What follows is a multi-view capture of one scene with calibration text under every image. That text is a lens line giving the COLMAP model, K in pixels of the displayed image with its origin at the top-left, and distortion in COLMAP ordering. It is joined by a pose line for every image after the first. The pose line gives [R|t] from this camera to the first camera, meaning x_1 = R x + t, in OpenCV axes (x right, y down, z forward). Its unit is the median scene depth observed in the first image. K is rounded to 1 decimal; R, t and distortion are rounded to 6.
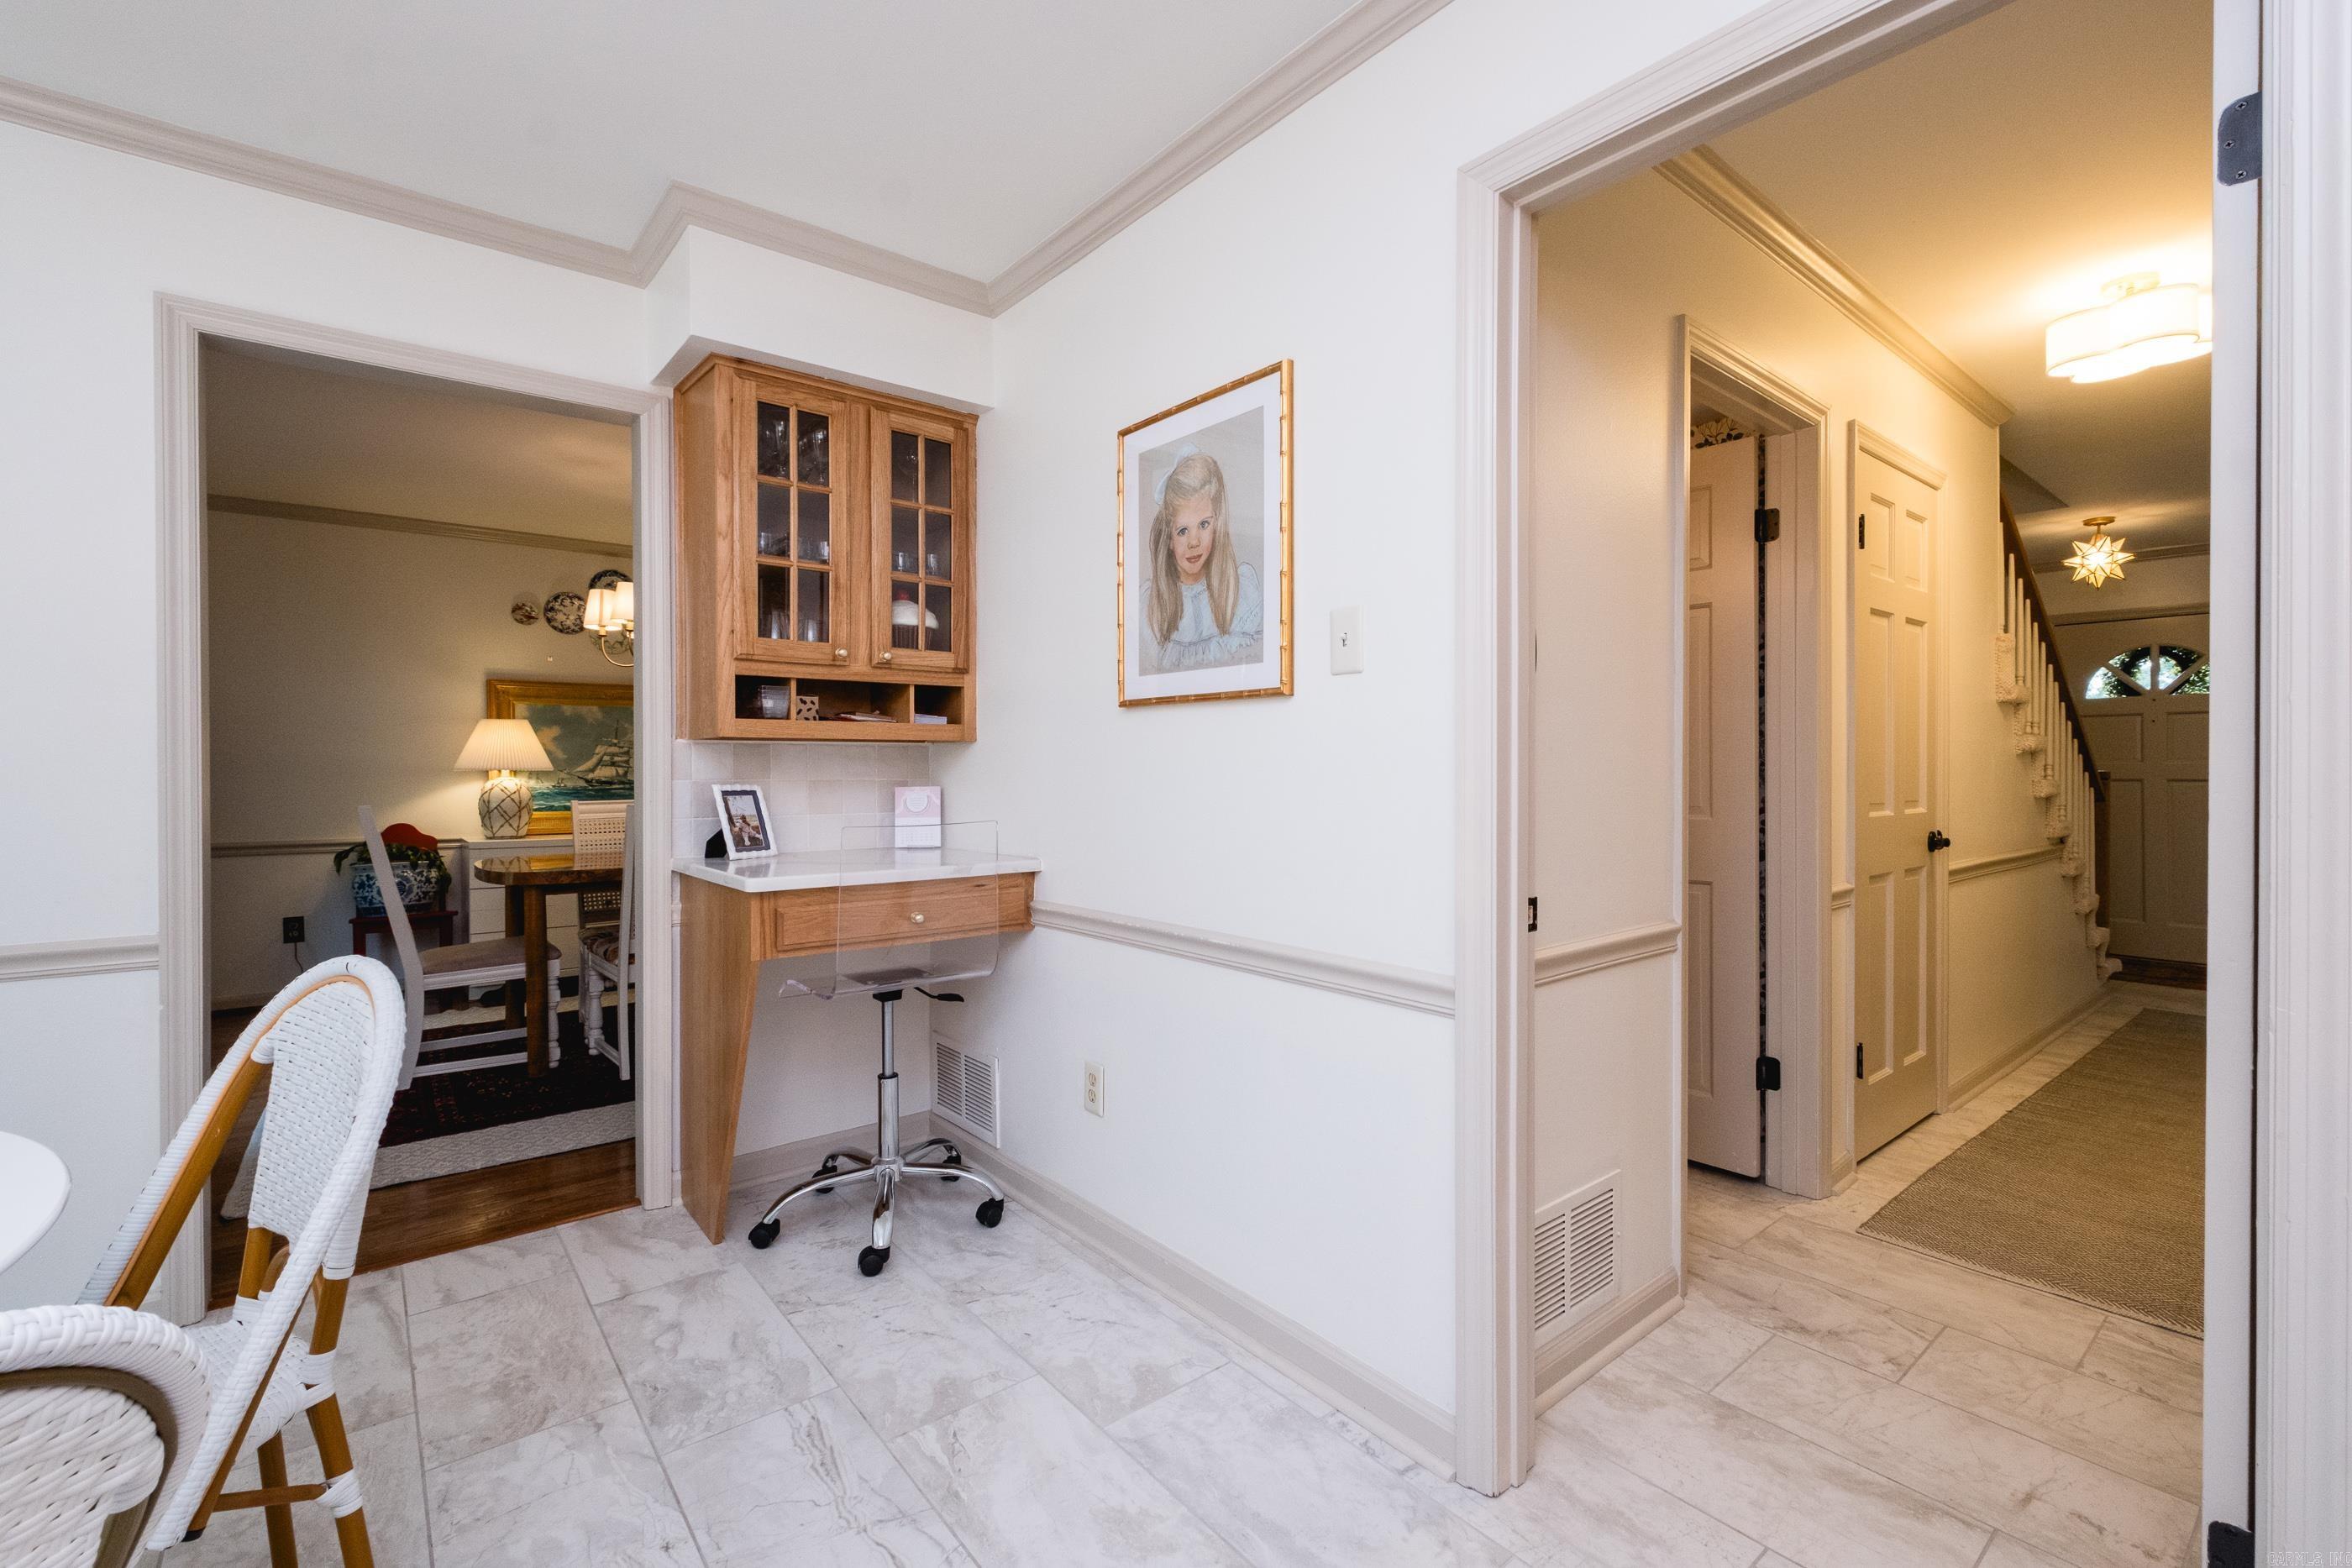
lens RADIAL K [[1011.3, 0, 1206.9], [0, 1011.3, 771.7], [0, 0, 1]] dist [0.002891, -0.000054]
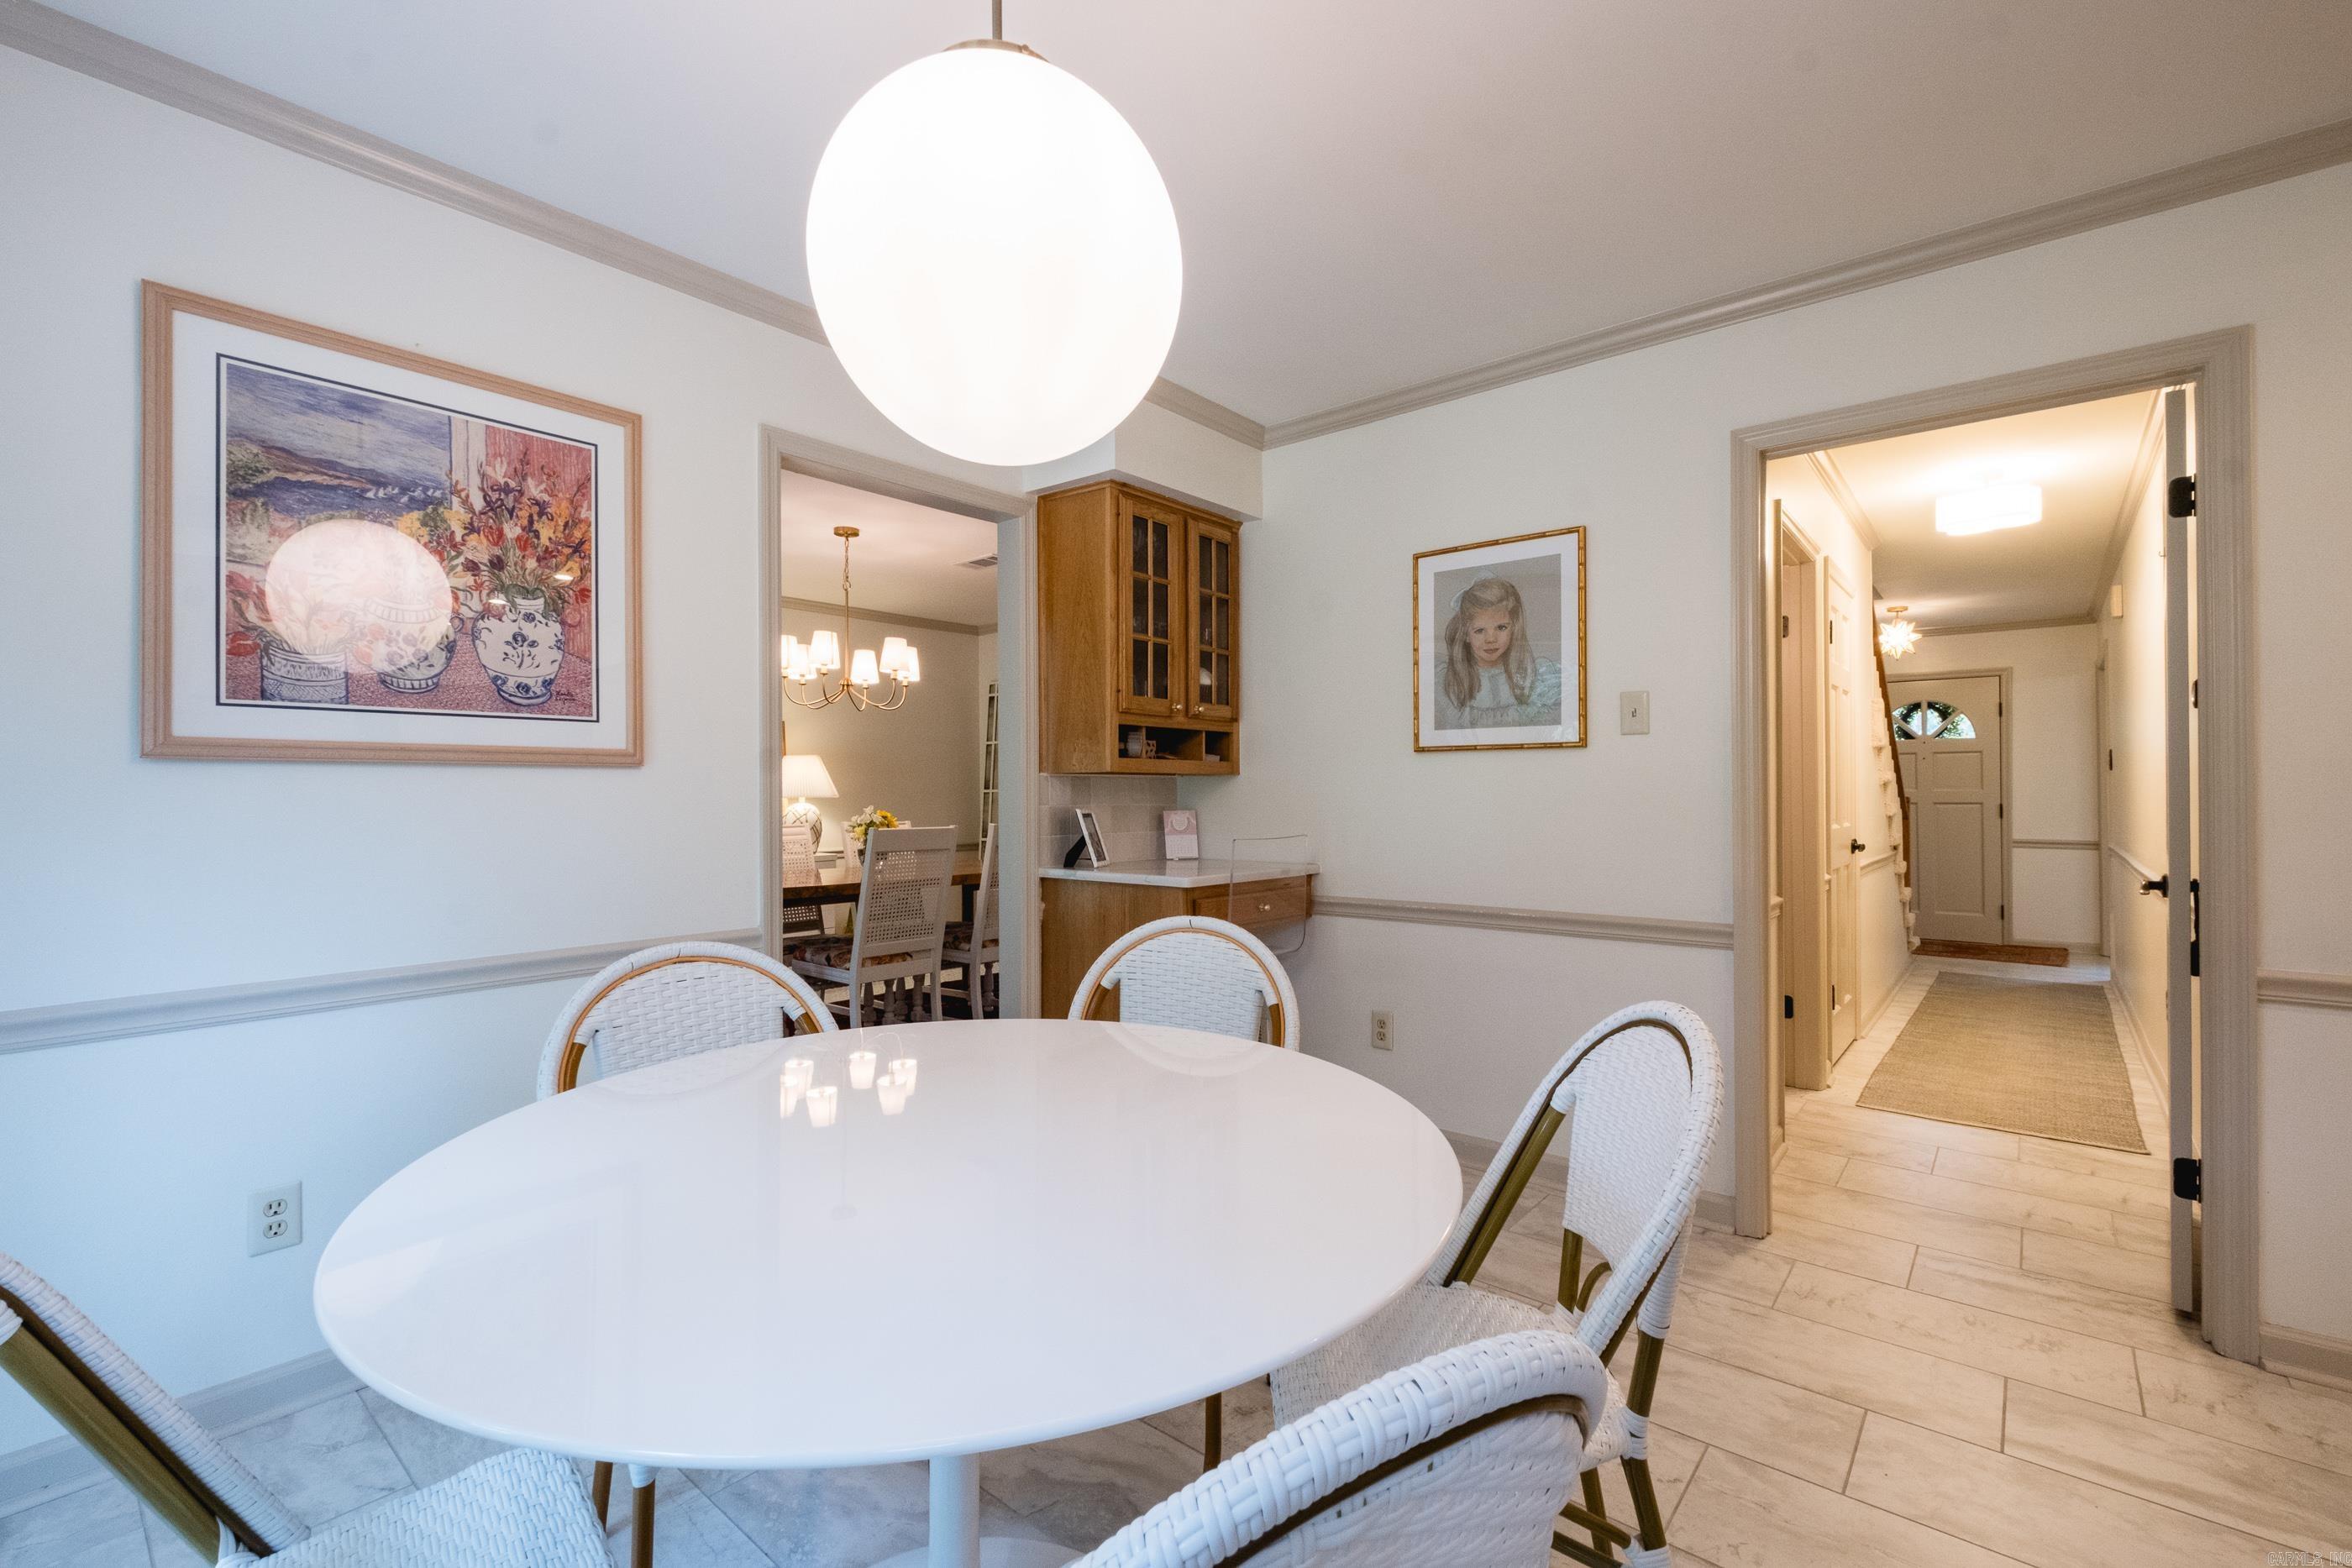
lens RADIAL K [[1019.6, 0, 1183.1], [0, 1019.6, 788.2], [0, 0, 1]] dist [-0.000403, -0.000604]
pose [[0.982978, 0.000835, 0.183722, -0.659691], [0.000895, 0.999956, -0.009332, -0.000975], [-0.183721, 0.009338, 0.982934, -0.322239]]
